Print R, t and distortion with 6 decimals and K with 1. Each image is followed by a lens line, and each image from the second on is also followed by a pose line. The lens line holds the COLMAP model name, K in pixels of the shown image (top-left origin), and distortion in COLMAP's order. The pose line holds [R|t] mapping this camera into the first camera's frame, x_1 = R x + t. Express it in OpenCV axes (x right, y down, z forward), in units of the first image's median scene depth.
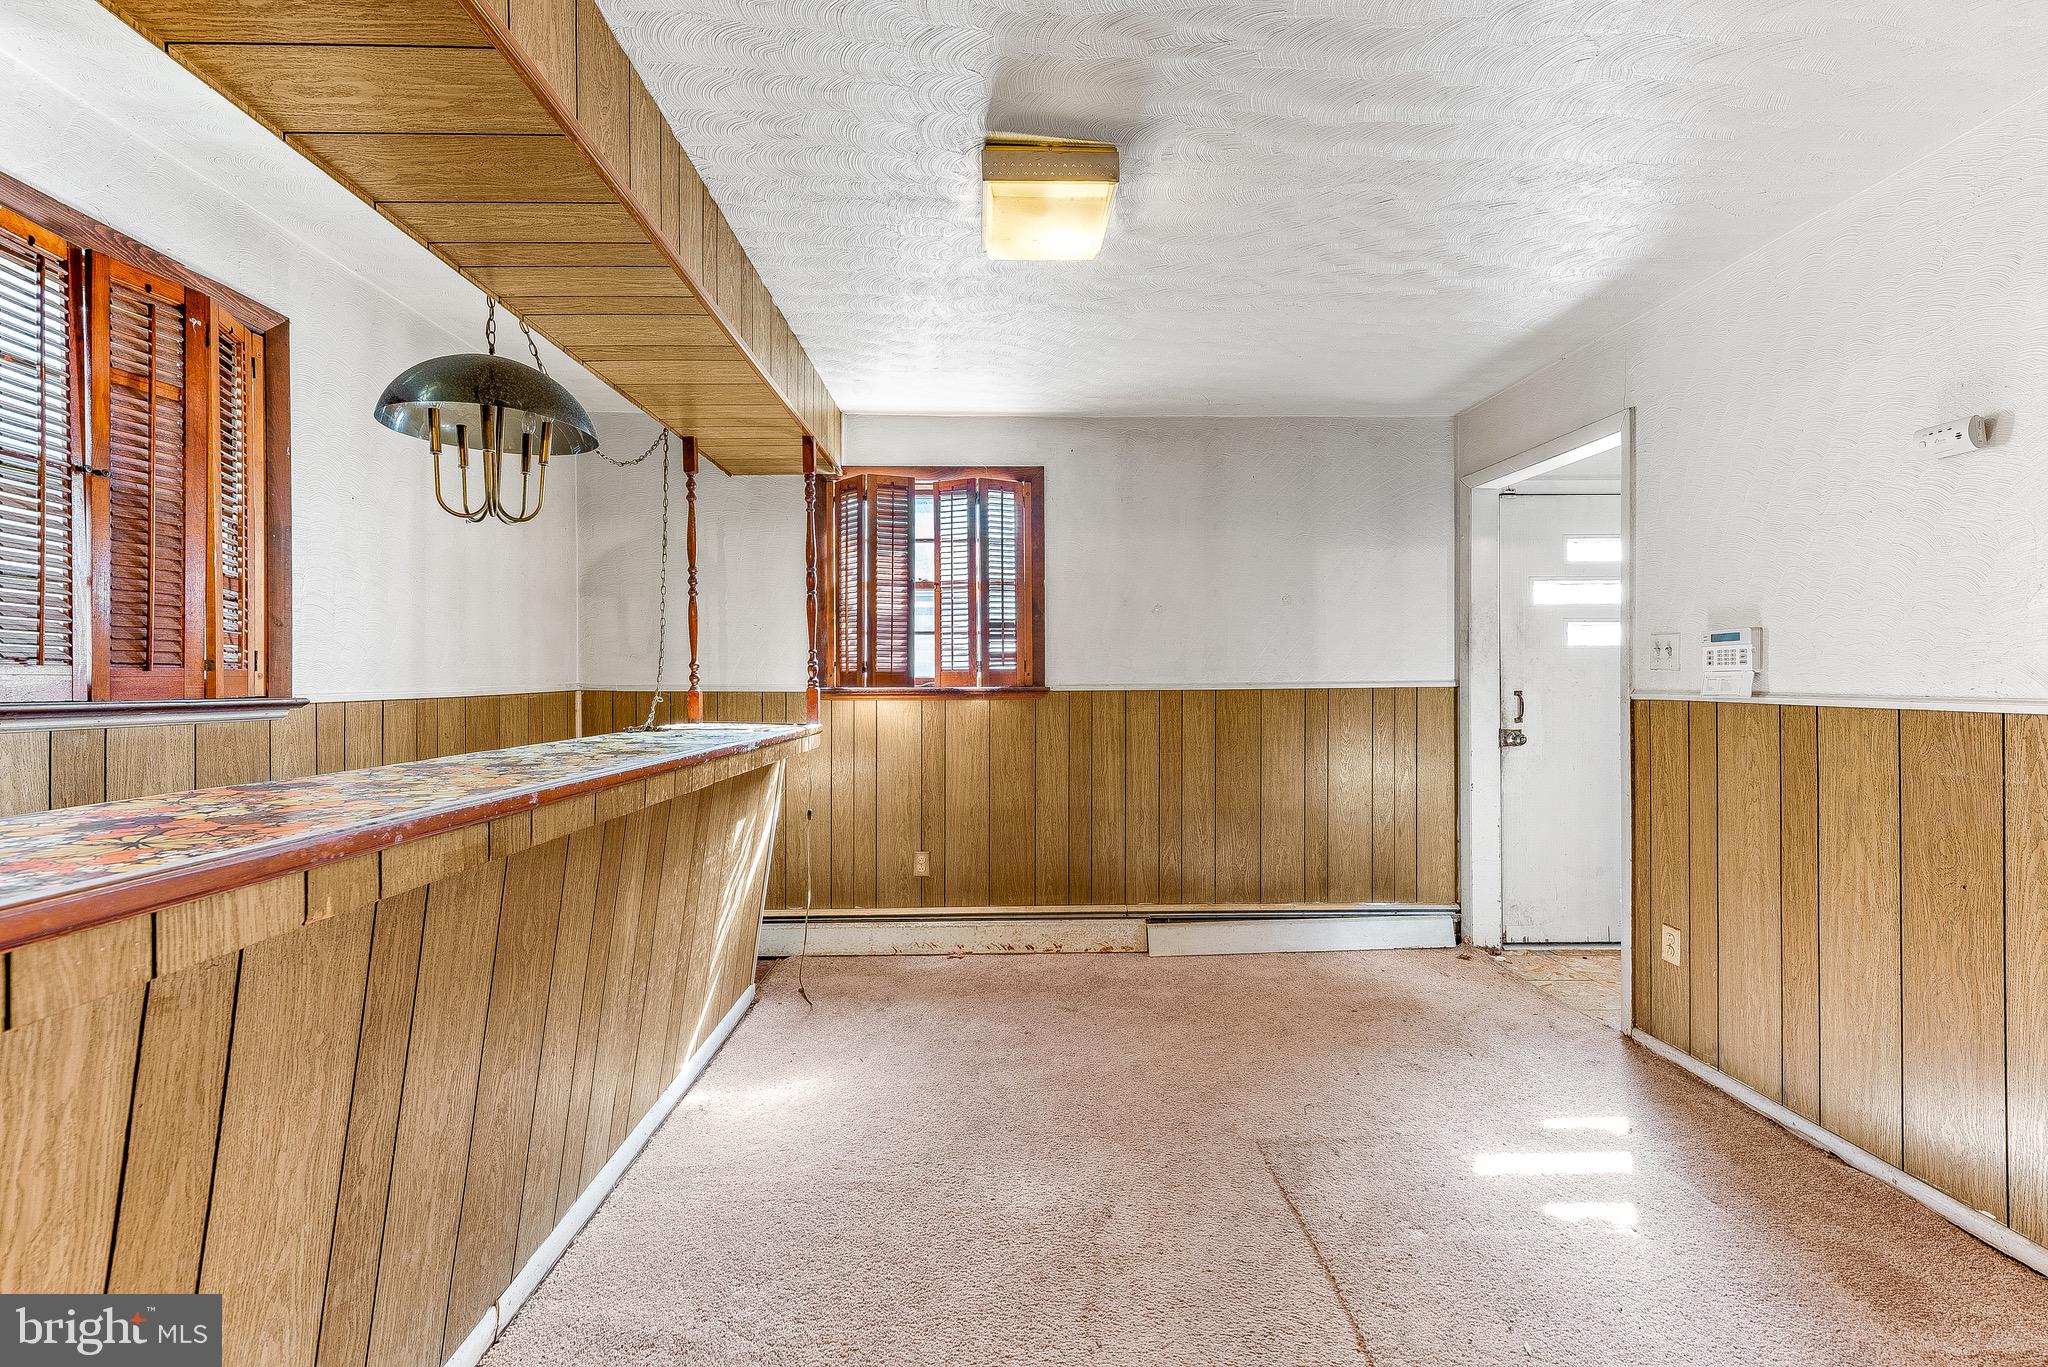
lens RADIAL K [[850.5, 0, 1060.5], [0, 850.5, 691.4], [0, 0, 1]] dist [0.013986, 0.000227]
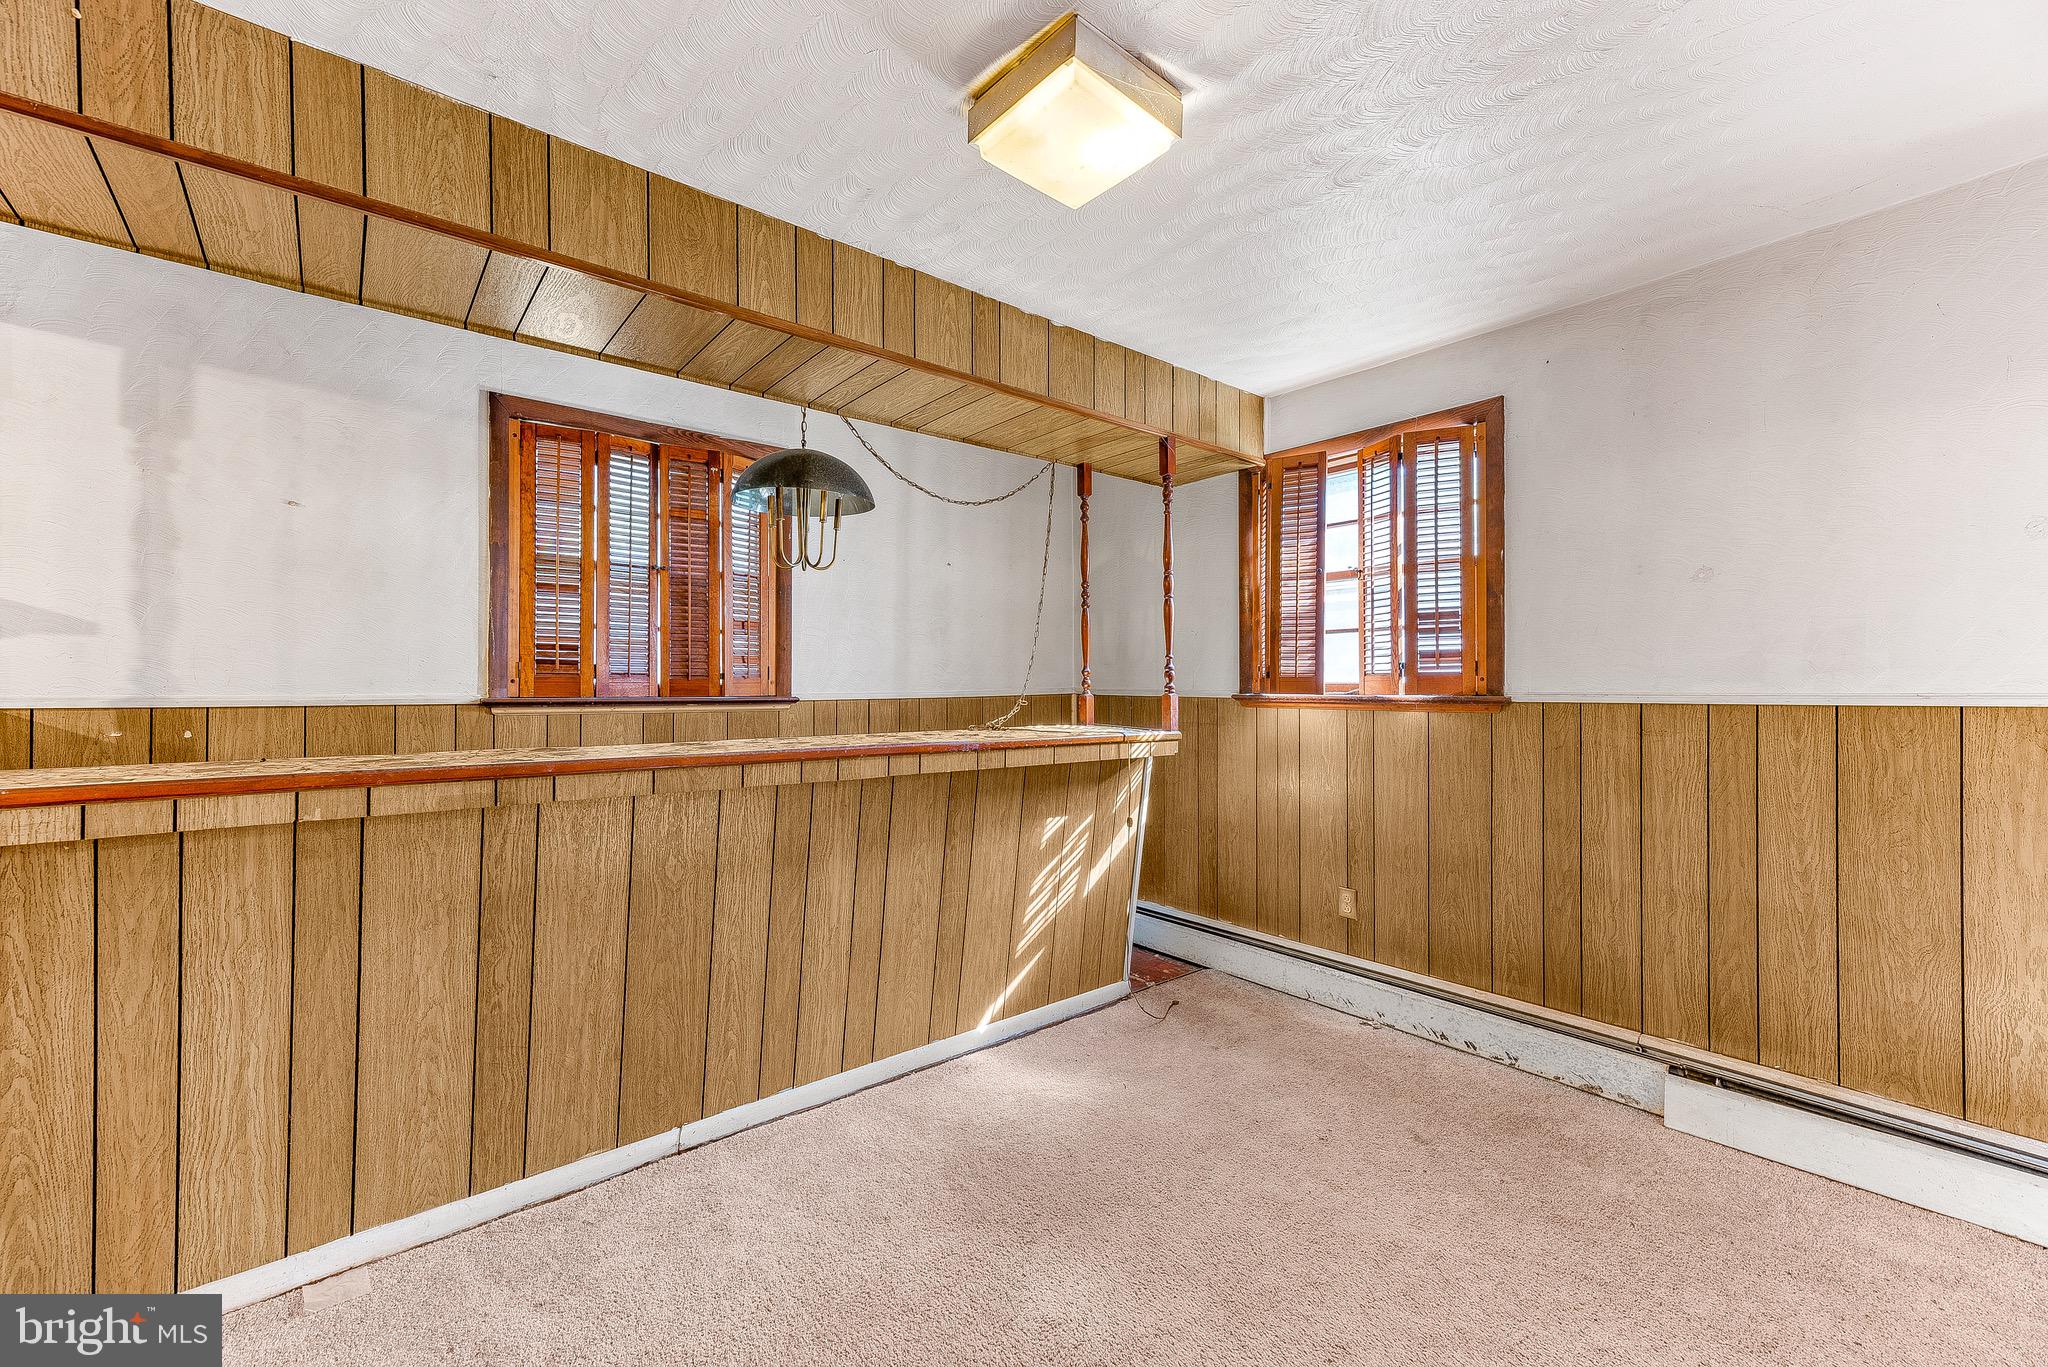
lens RADIAL K [[850.5, 0, 1046.1], [0, 850.5, 684.6], [0, 0, 1]] dist [0.013986, 0.000227]
pose [[0.610611, 0.003925, -0.791921, 0.331739], [-0.013166, 0.999900, -0.005196, -0.006603], [0.791821, 0.013599, 0.610601, 0.245732]]
